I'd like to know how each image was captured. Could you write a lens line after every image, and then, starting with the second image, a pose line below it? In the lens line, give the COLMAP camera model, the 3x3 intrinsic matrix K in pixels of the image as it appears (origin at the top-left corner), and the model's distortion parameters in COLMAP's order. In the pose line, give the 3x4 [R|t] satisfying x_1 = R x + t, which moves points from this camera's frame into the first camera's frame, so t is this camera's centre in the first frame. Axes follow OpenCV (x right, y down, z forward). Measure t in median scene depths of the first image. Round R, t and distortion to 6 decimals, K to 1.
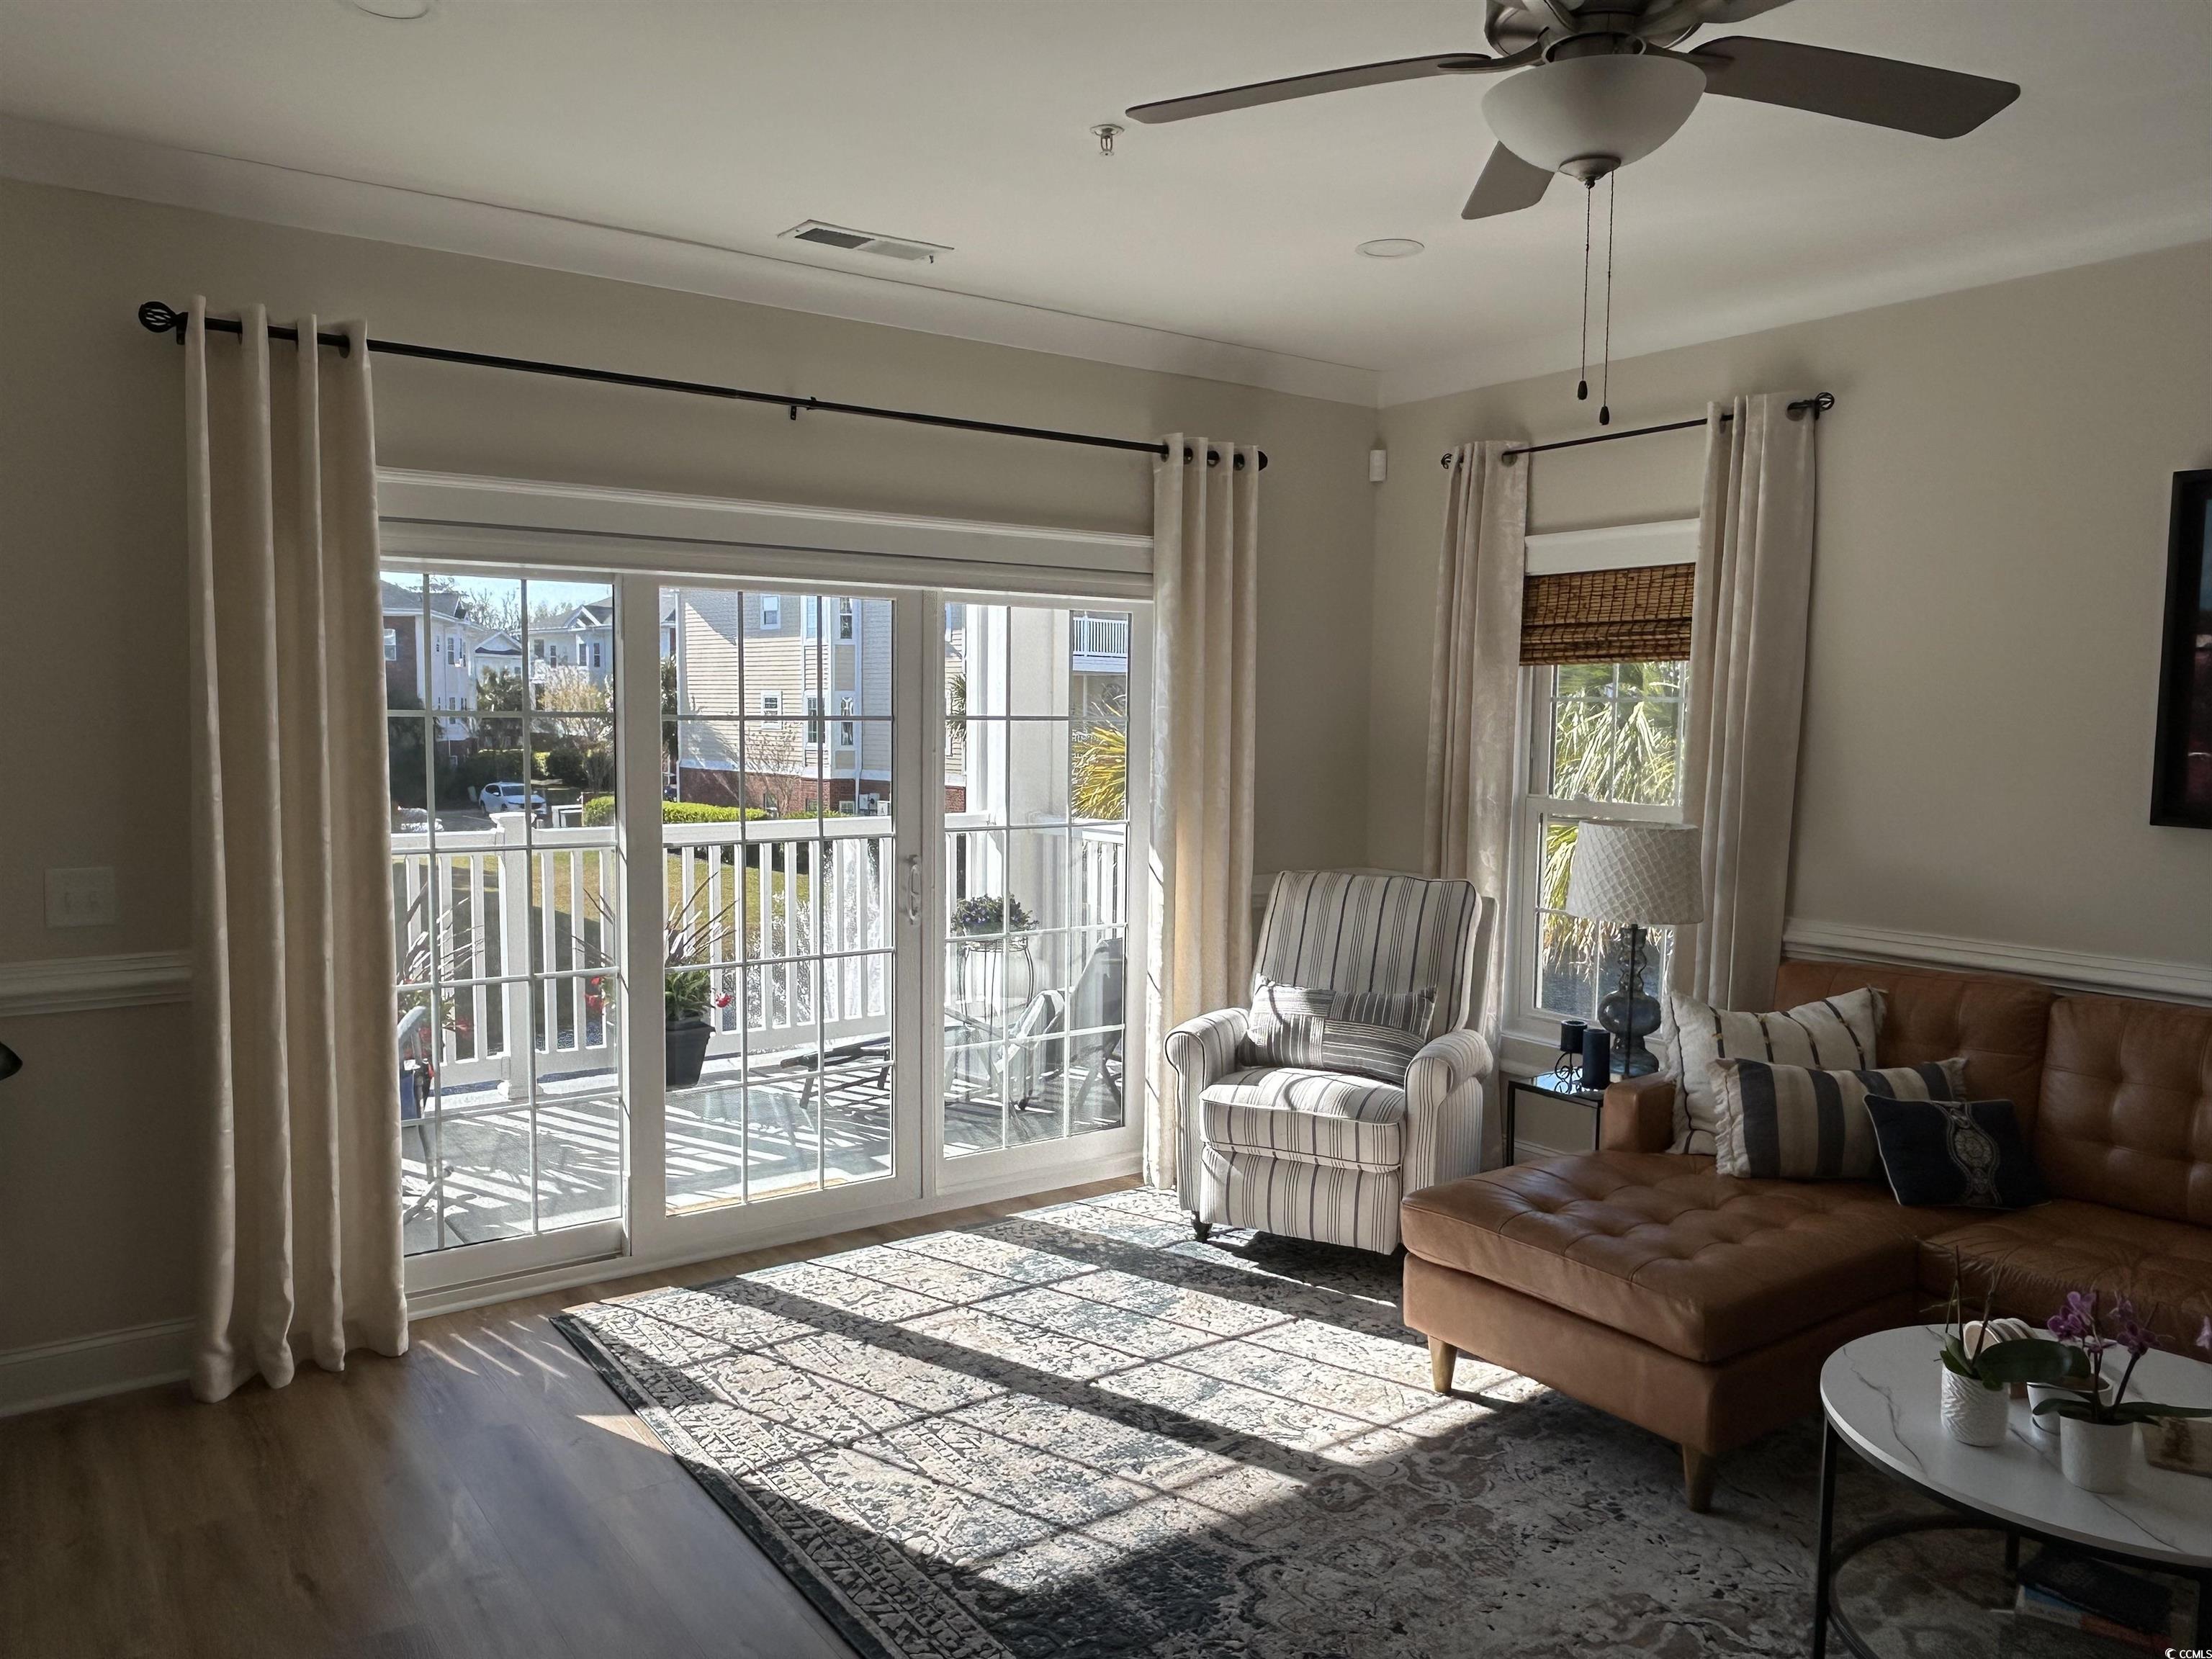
lens RADIAL K [[1565.8, 0, 1099.2], [0, 1565.8, 840.3], [0, 0, 1]] dist [0.003645, -0.006611]
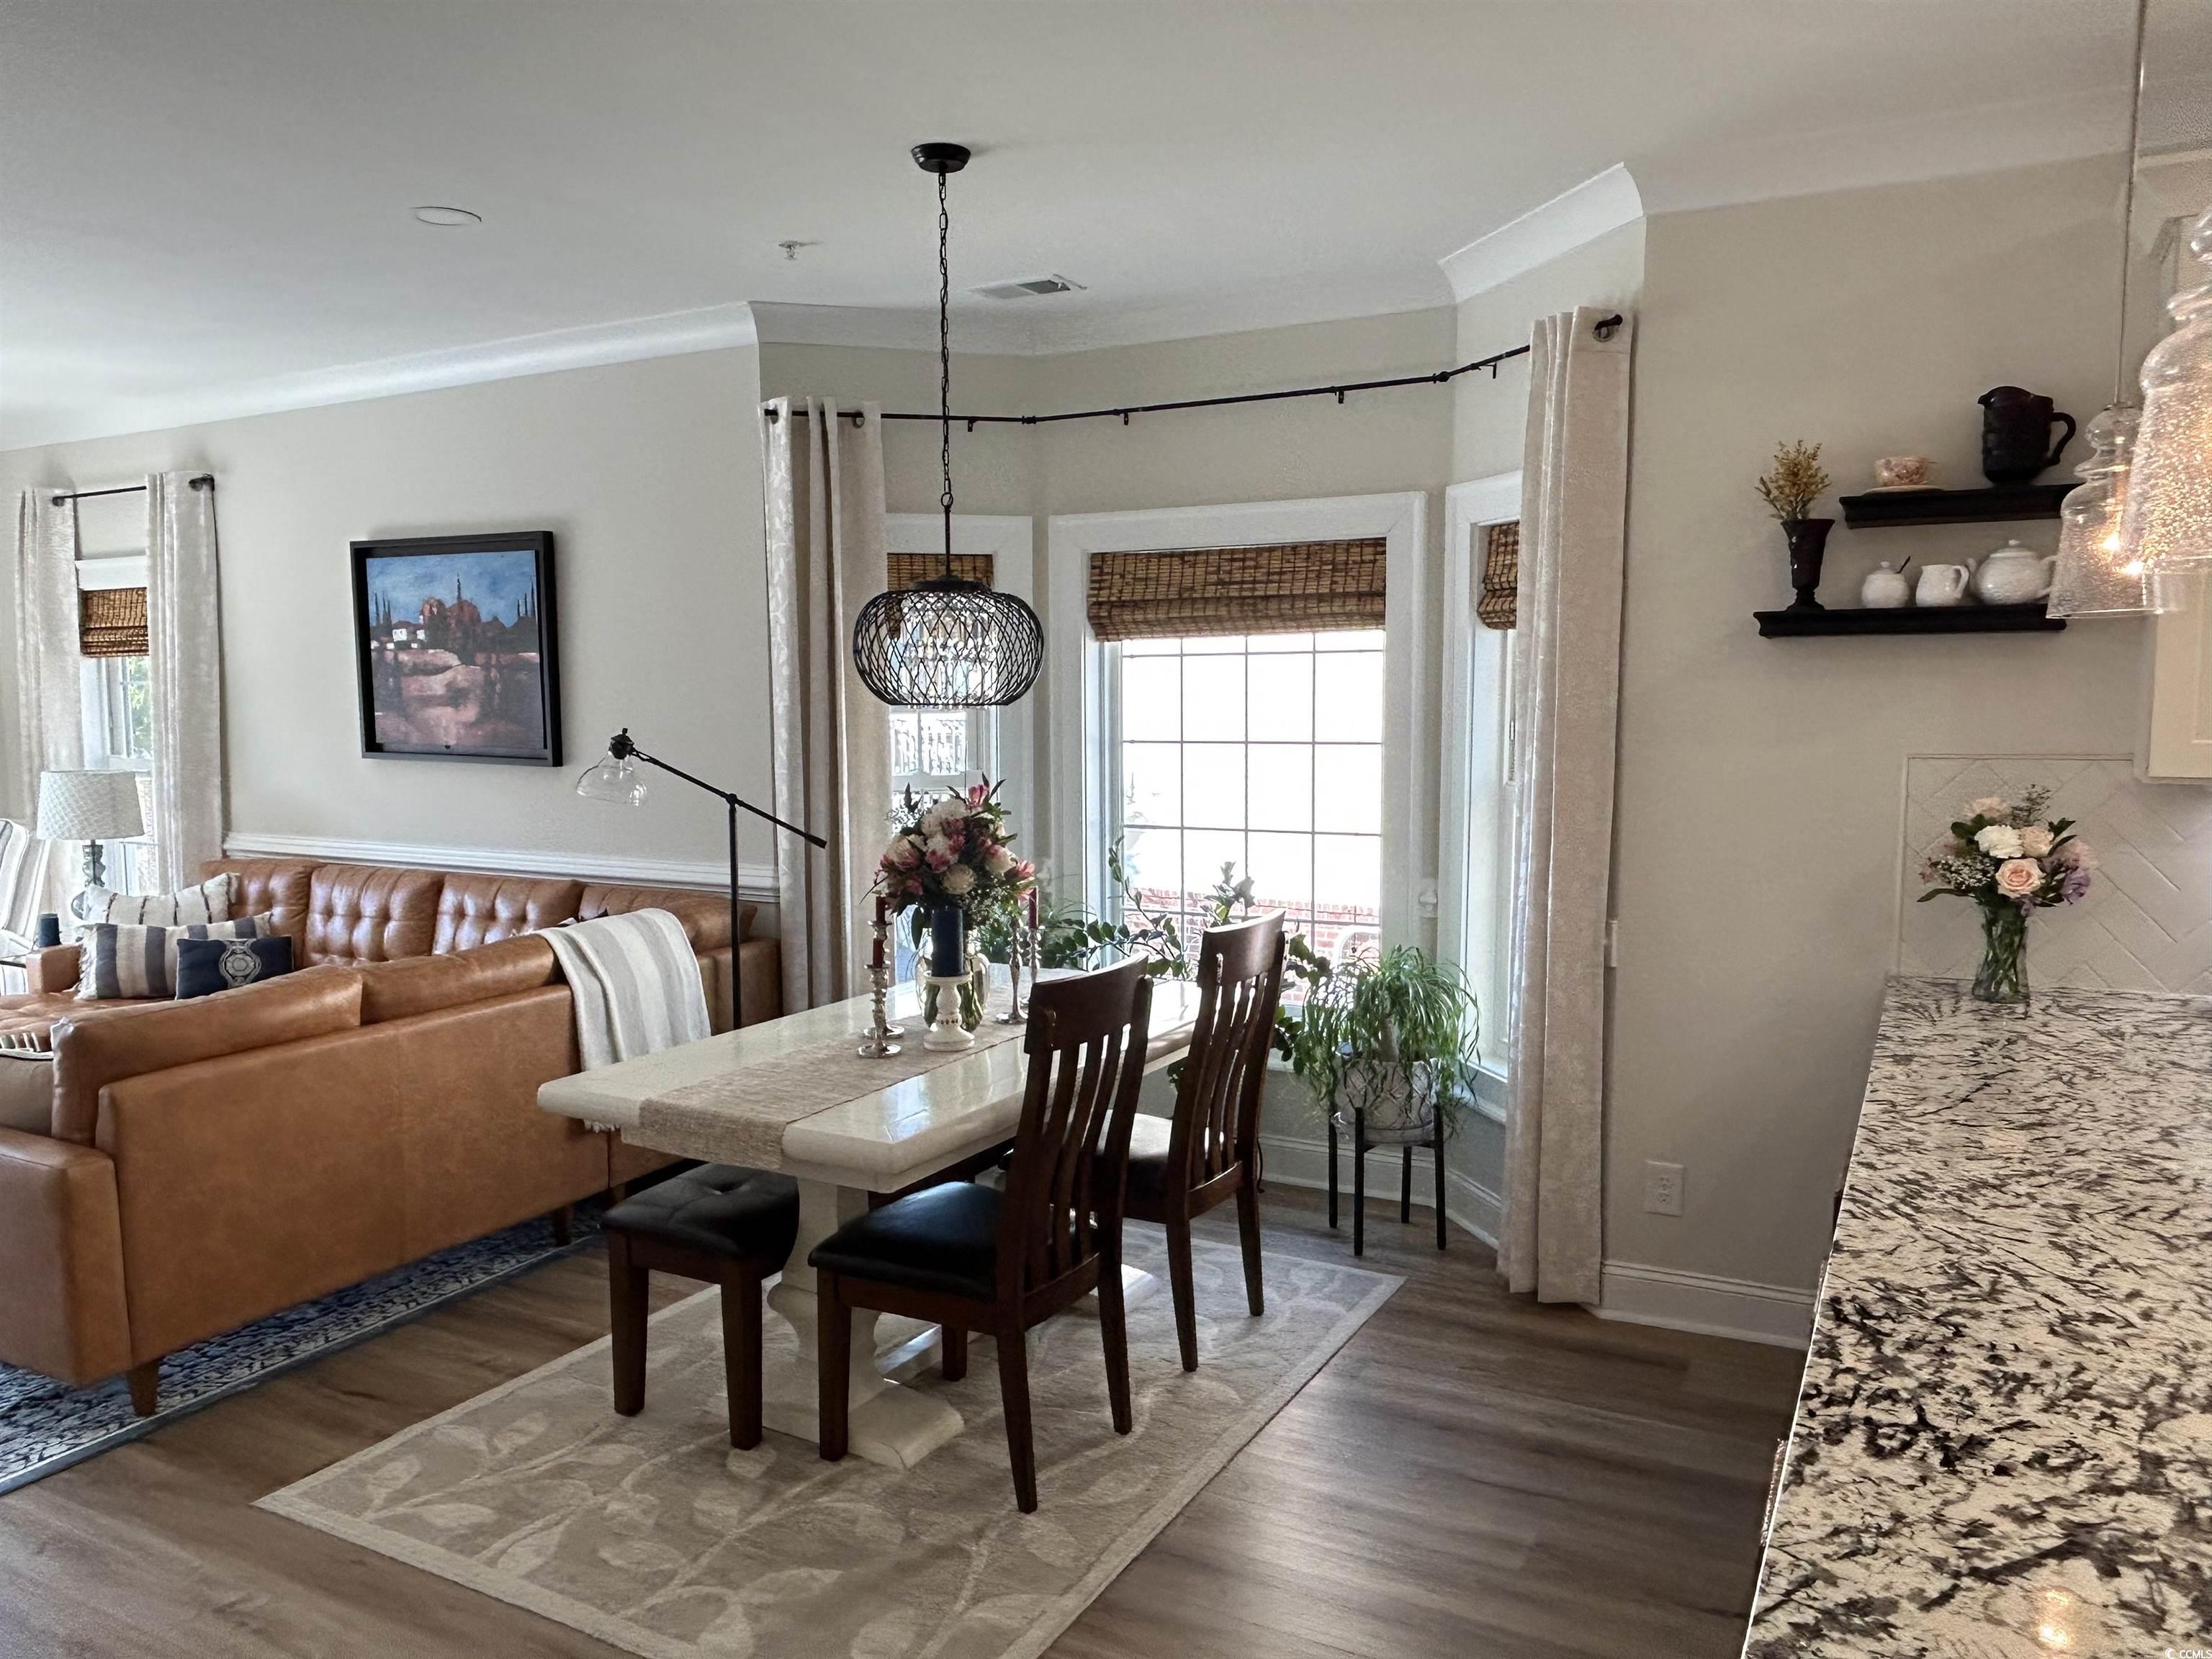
lens RADIAL K [[1571.5, 0, 1078.2], [0, 1571.5, 842.8], [0, 0, 1]] dist [0.000991, -0.001459]
pose [[0.904839, -0.052758, 0.422472, 0.535206], [0.046905, 0.998605, 0.024244, 0.060351], [-0.423162, -0.002121, 0.906052, -0.653482]]
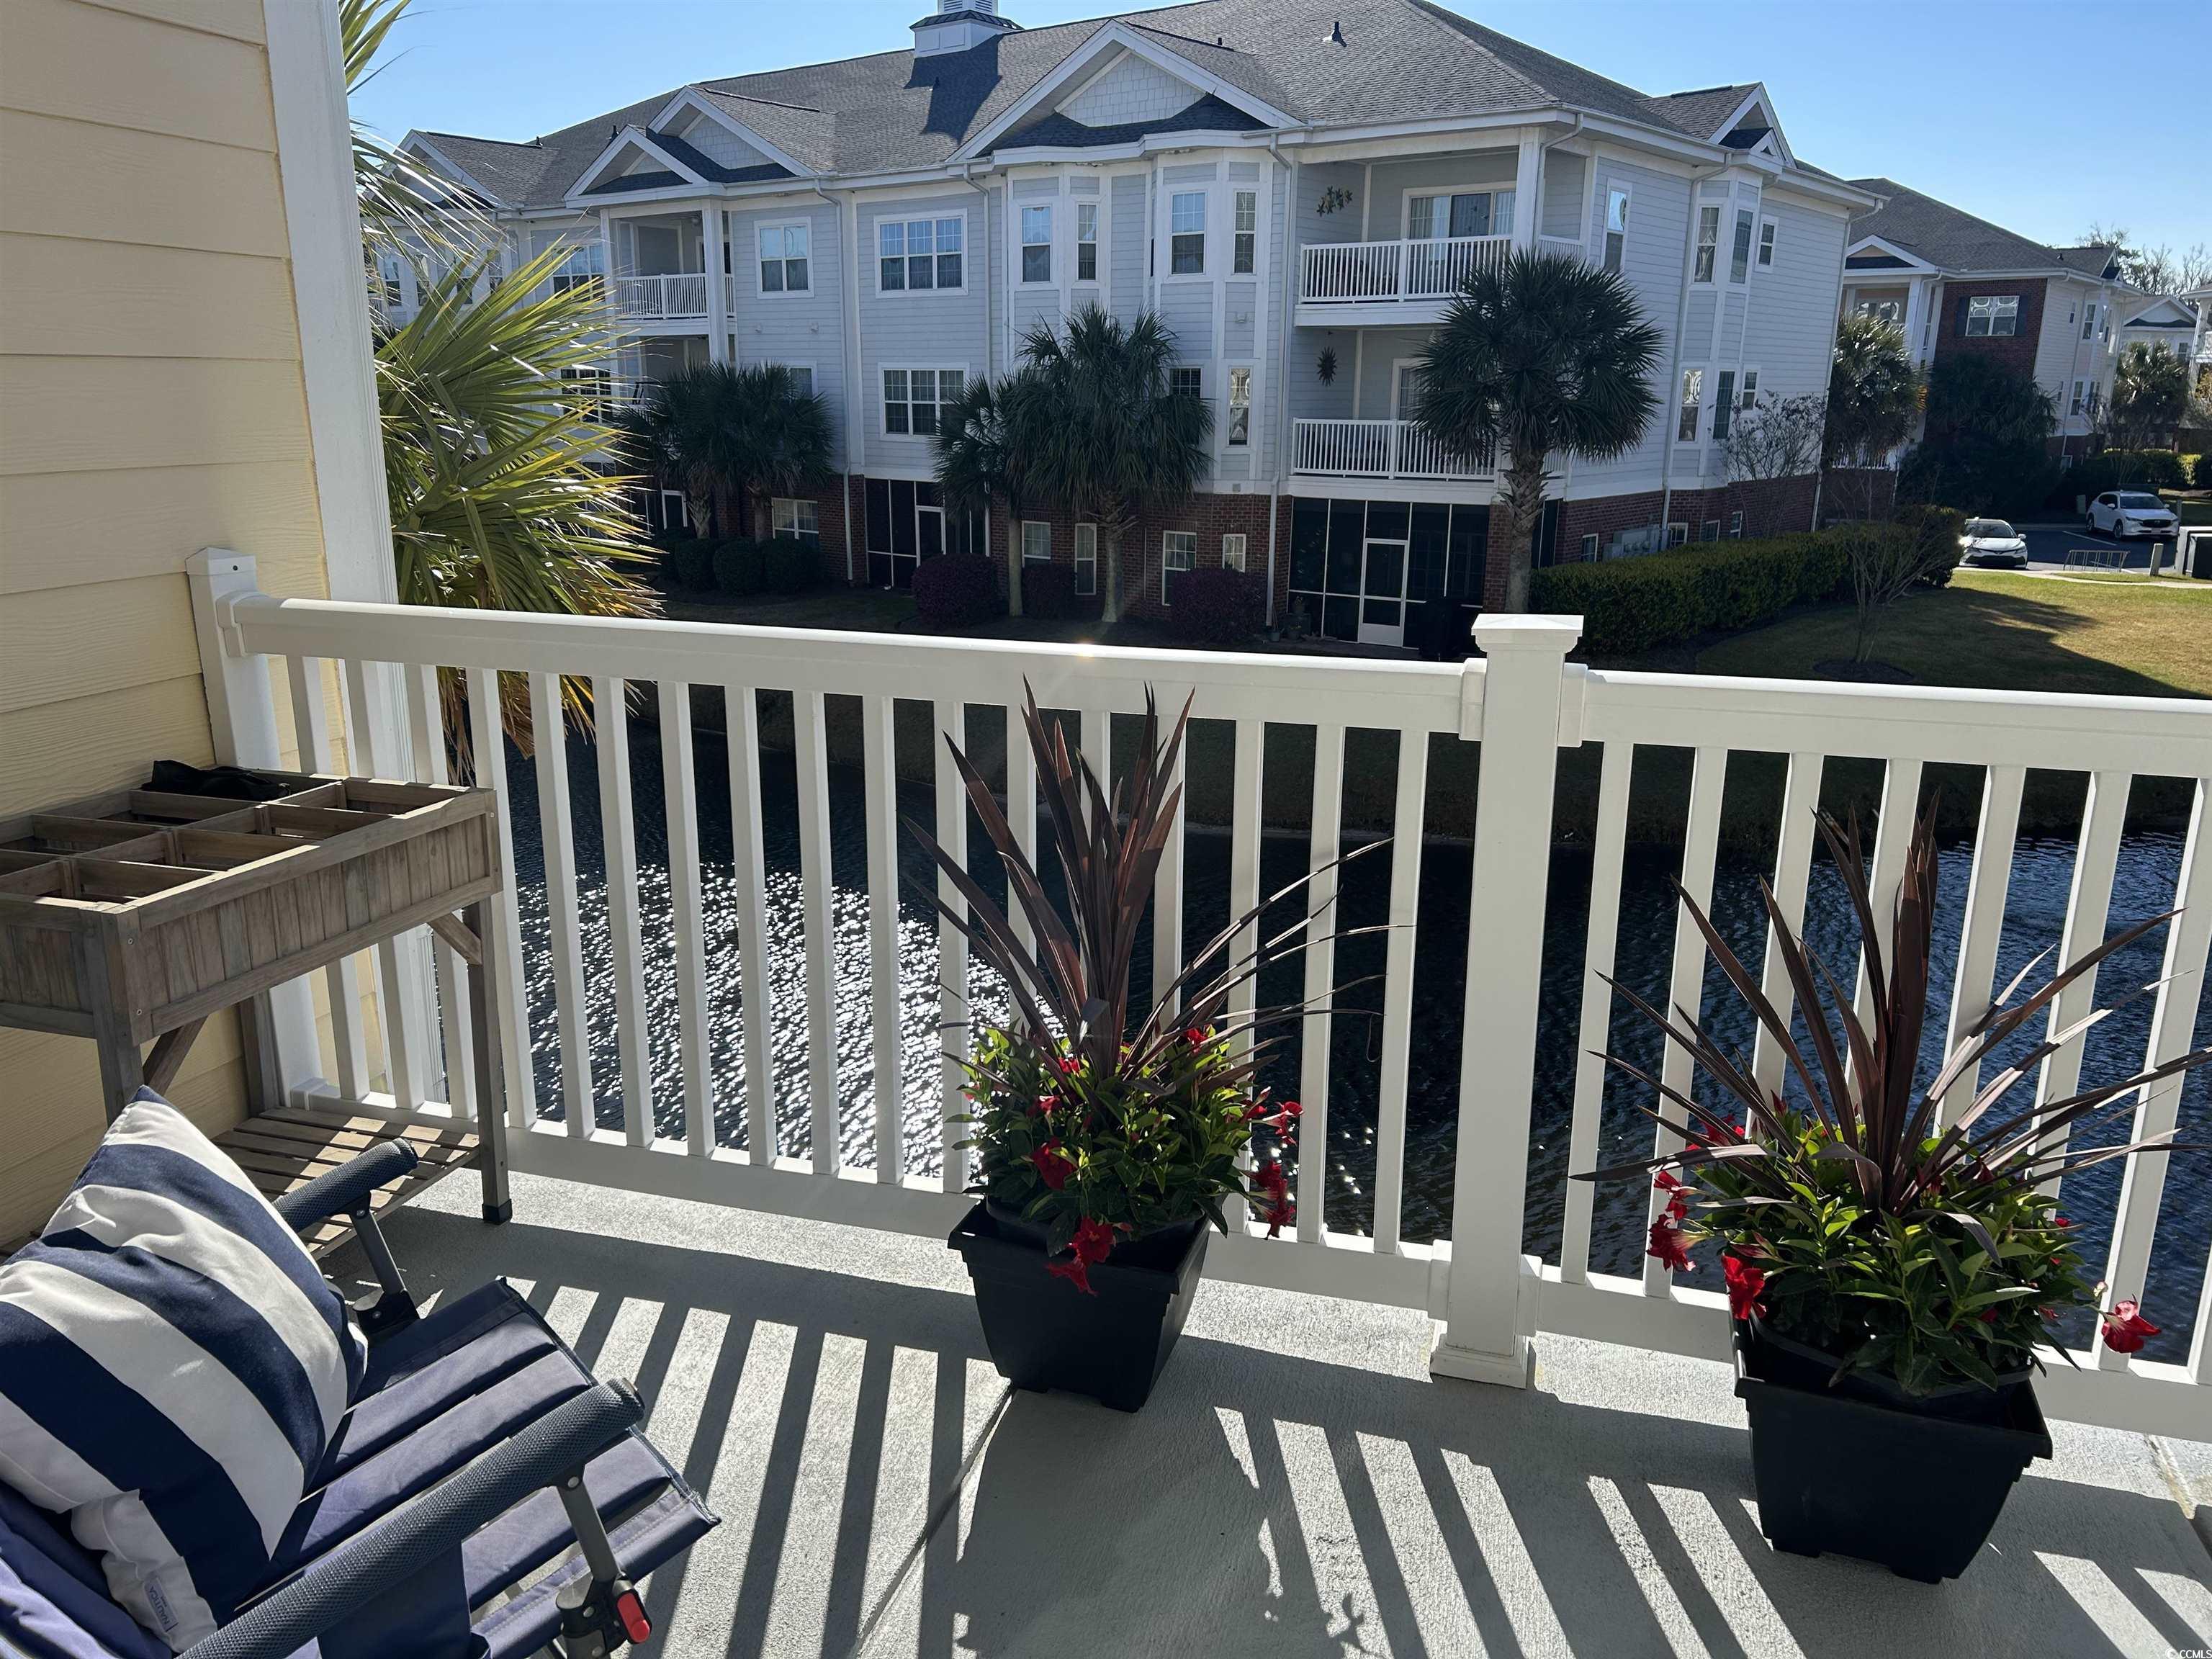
lens RADIAL K [[1665.8, 0, 1118.3], [0, 1665.8, 851.1], [0, 0, 1]] dist [0.089238, -0.109683]
pose [[0.621414, 0.203860, -0.756496, -0.189608], [-0.067209, 0.975866, 0.207768, -0.060595], [0.780594, -0.078267, 0.620118, 1.000599]]
